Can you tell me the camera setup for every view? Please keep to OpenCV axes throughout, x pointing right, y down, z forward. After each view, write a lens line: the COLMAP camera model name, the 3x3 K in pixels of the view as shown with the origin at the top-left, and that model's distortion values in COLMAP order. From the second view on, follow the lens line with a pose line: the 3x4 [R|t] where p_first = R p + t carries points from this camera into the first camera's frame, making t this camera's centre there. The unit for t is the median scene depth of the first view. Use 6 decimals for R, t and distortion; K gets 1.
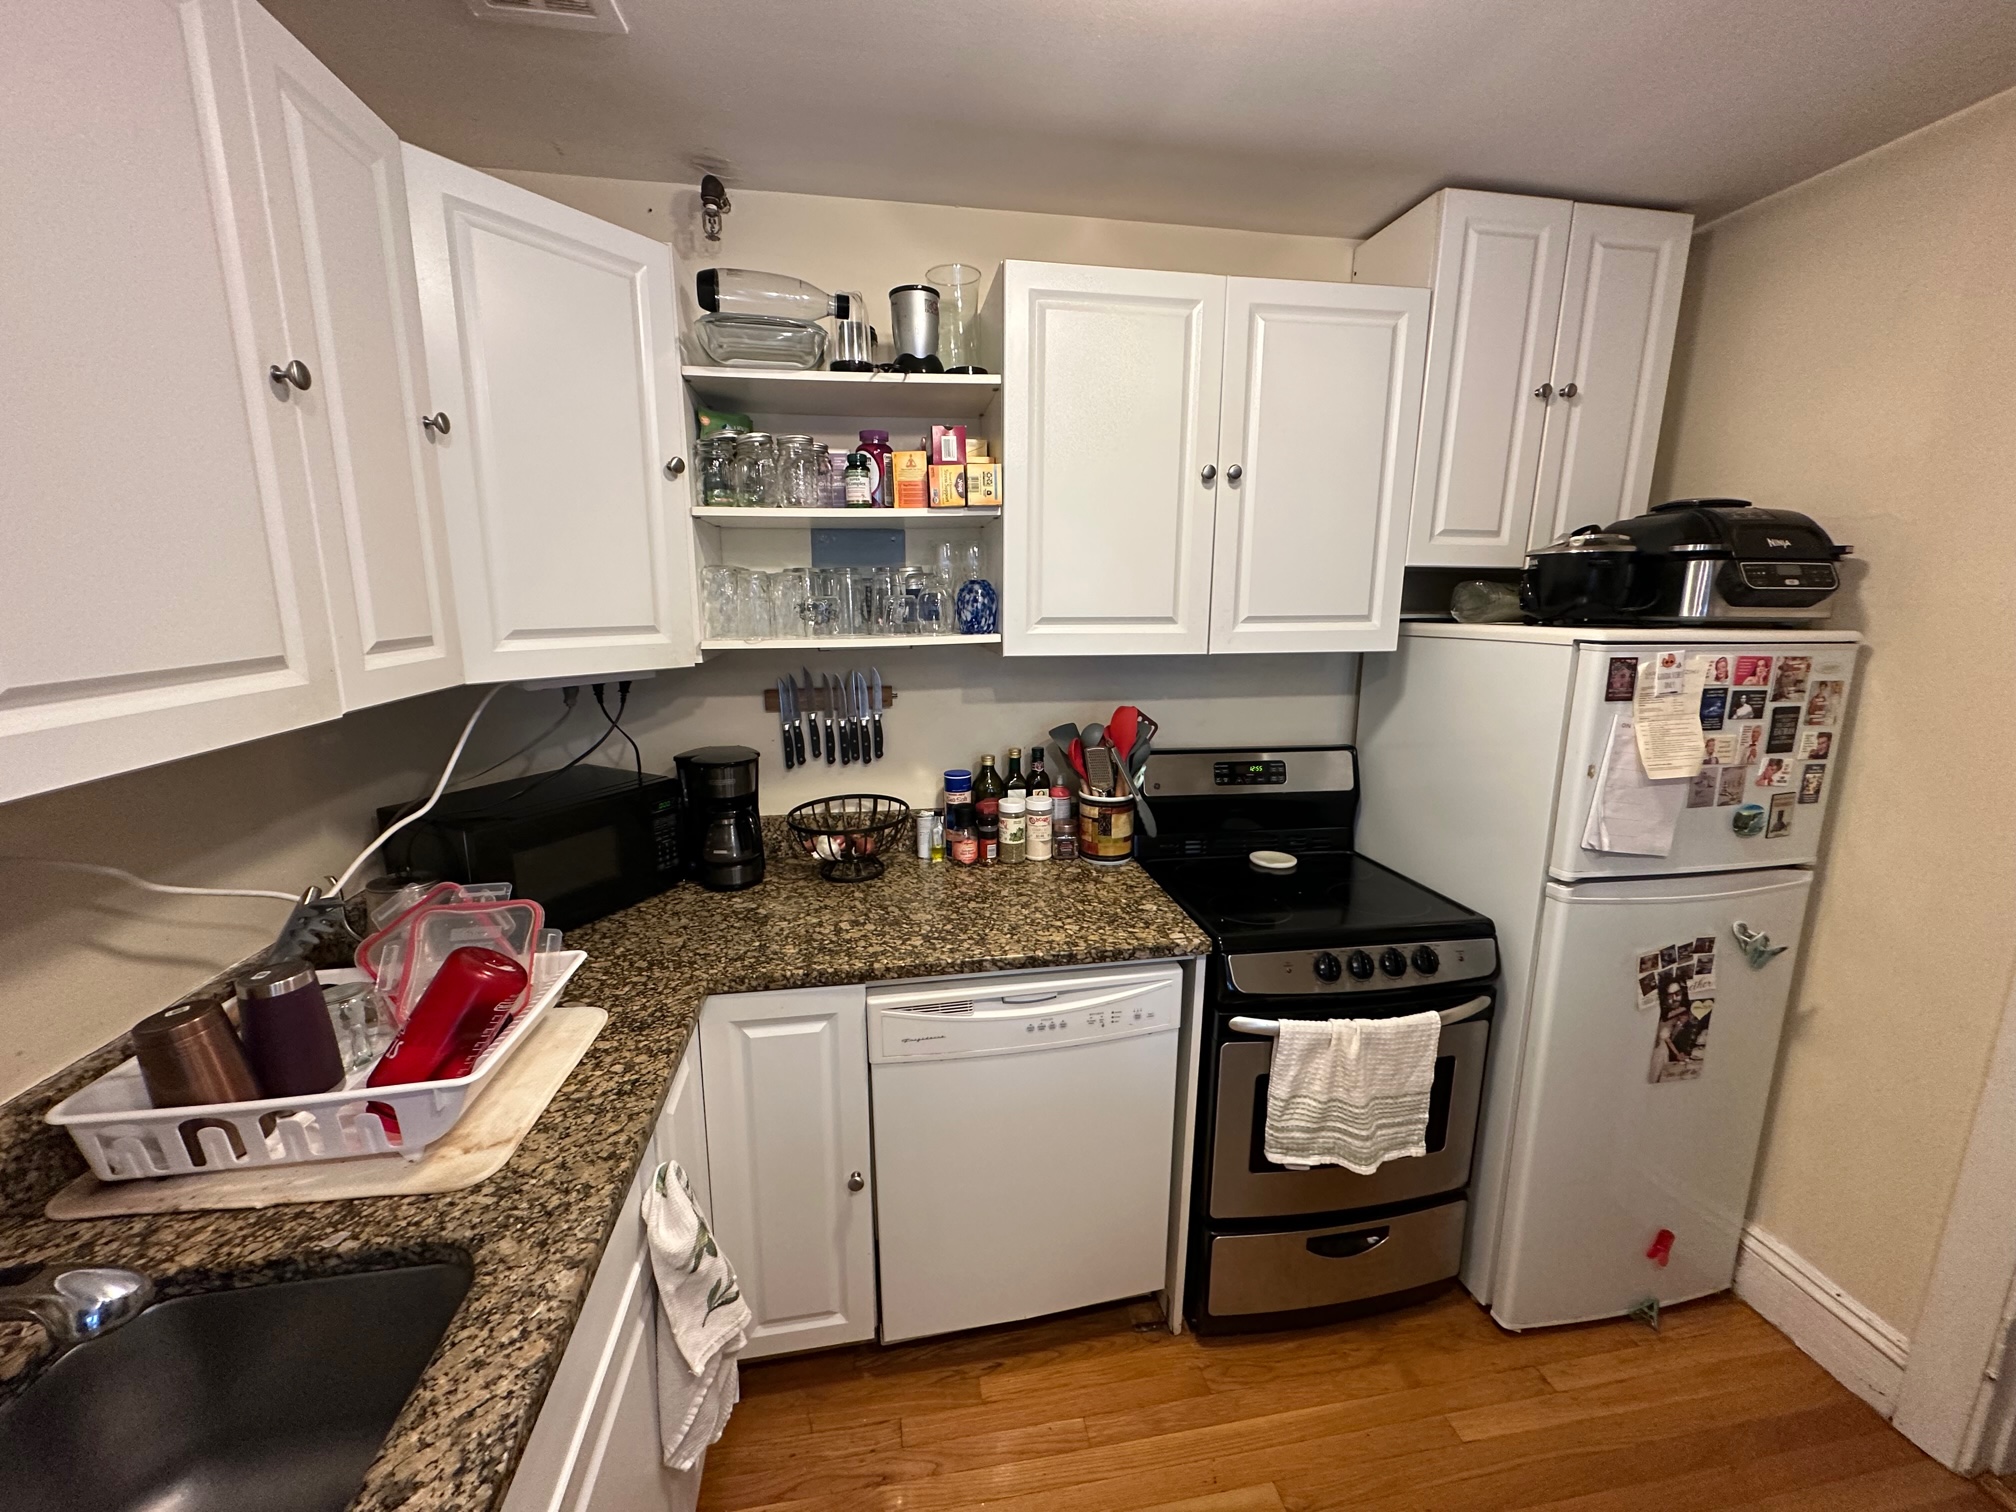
lens RADIAL K [[800.2, 0, 1003.5], [0, 800.2, 758.2], [0, 0, 1]] dist [-0.002549, 0.000338]
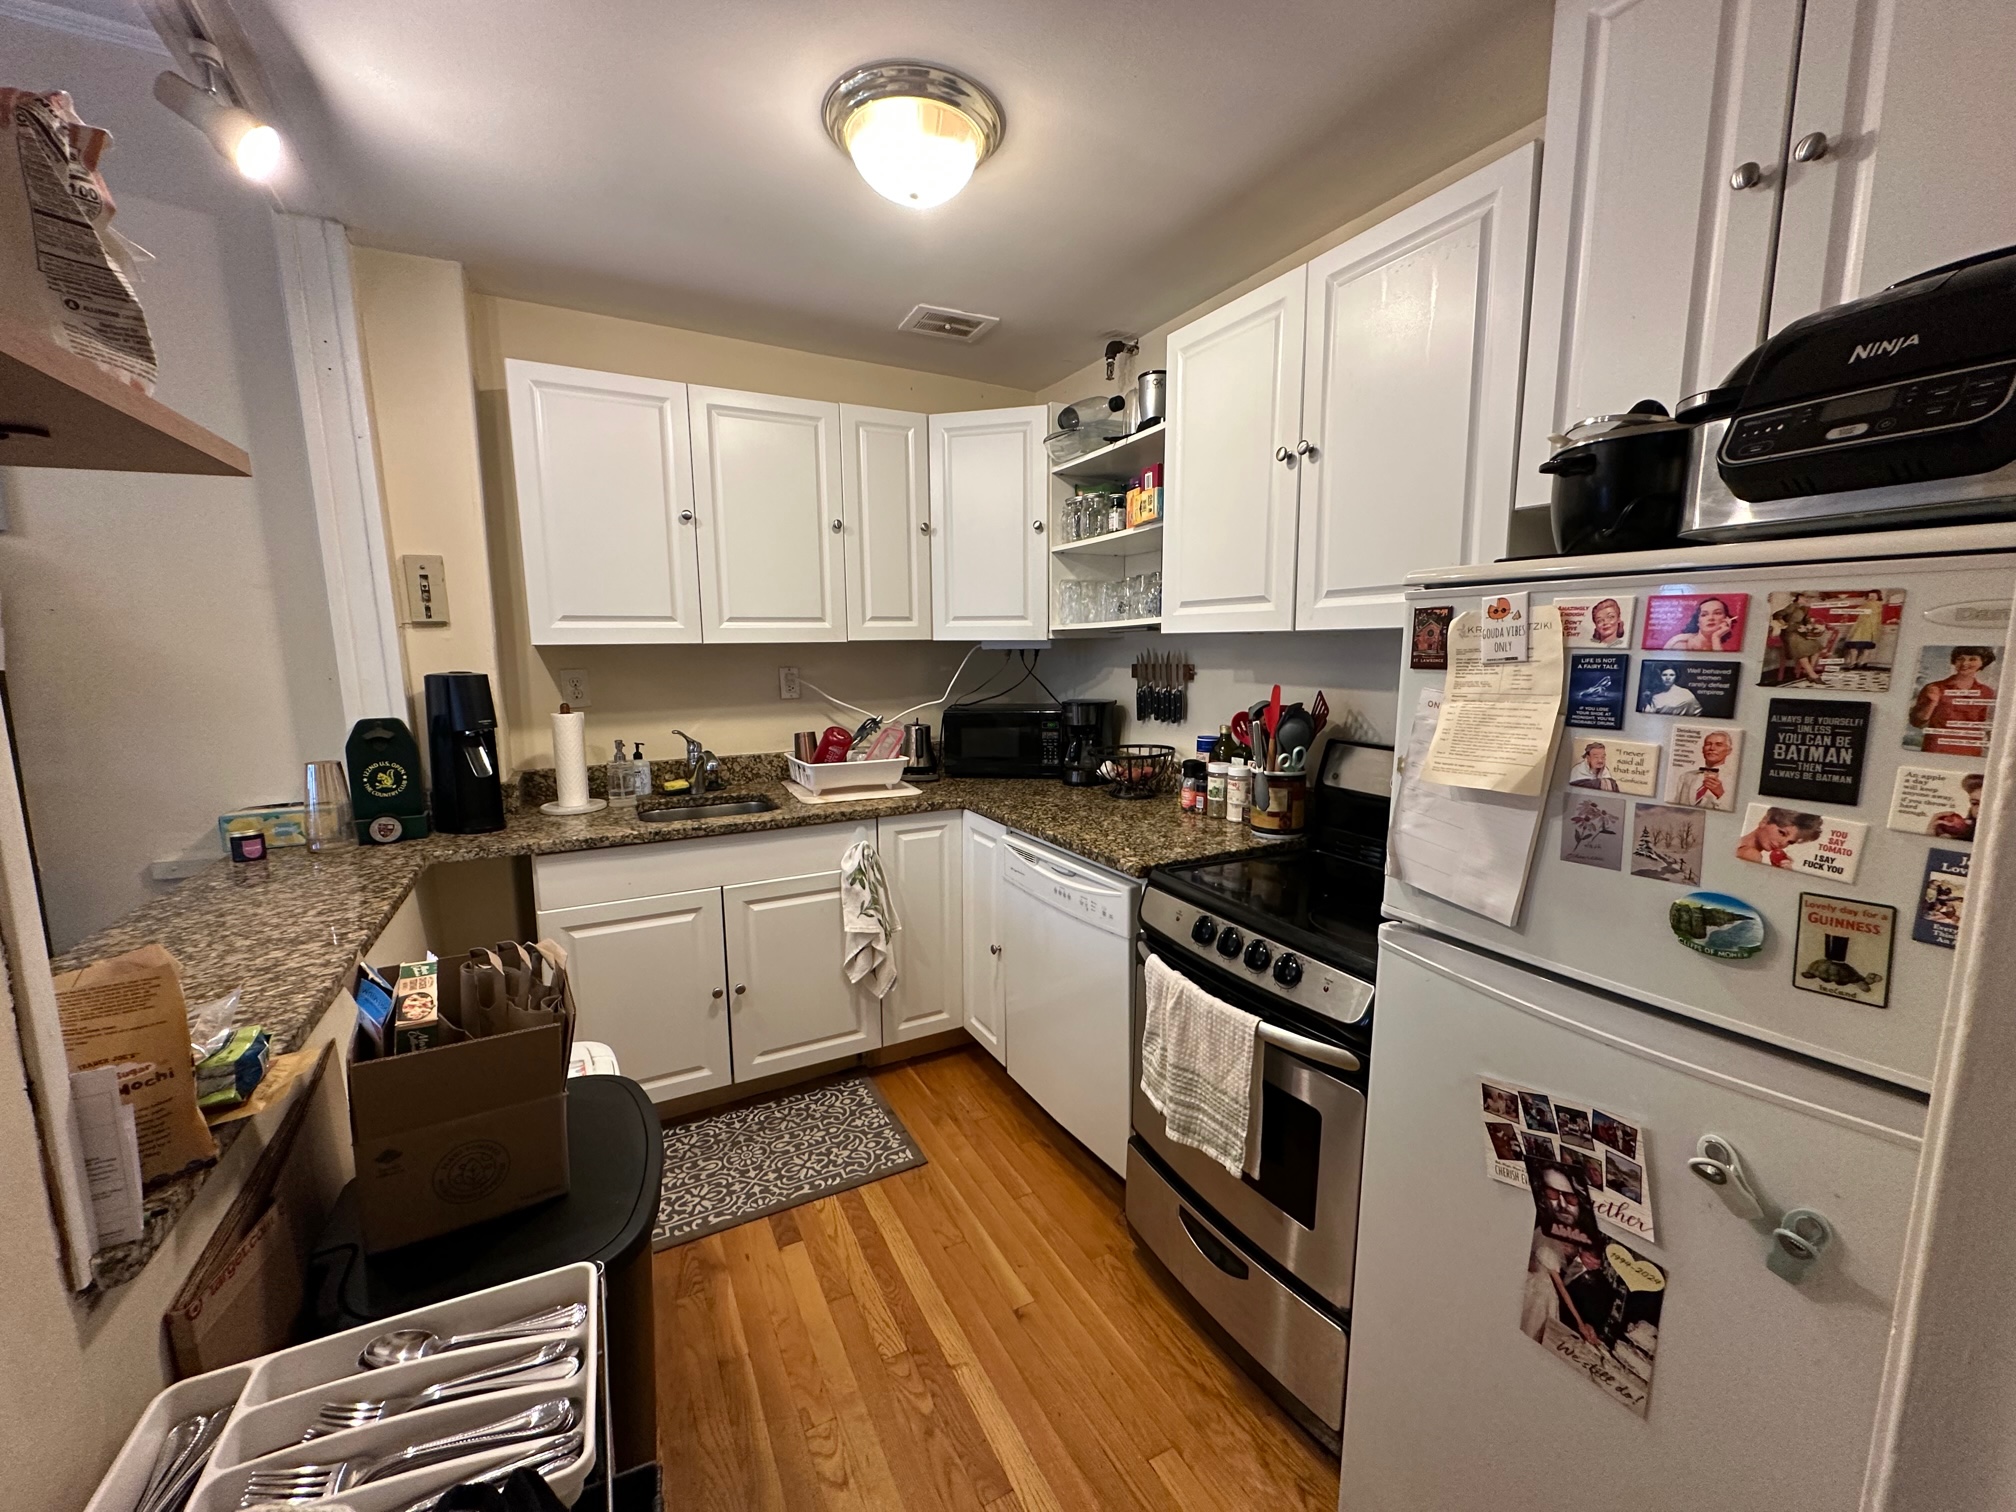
lens RADIAL K [[800.2, 0, 1010.0], [0, 800.2, 760.9], [0, 0, 1]] dist [-0.002549, 0.000338]
pose [[0.313733, 0.133542, -0.940073, 1.255950], [-0.187833, 0.979224, 0.076418, 0.022313], [0.930747, 0.152602, 0.332299, 0.408672]]
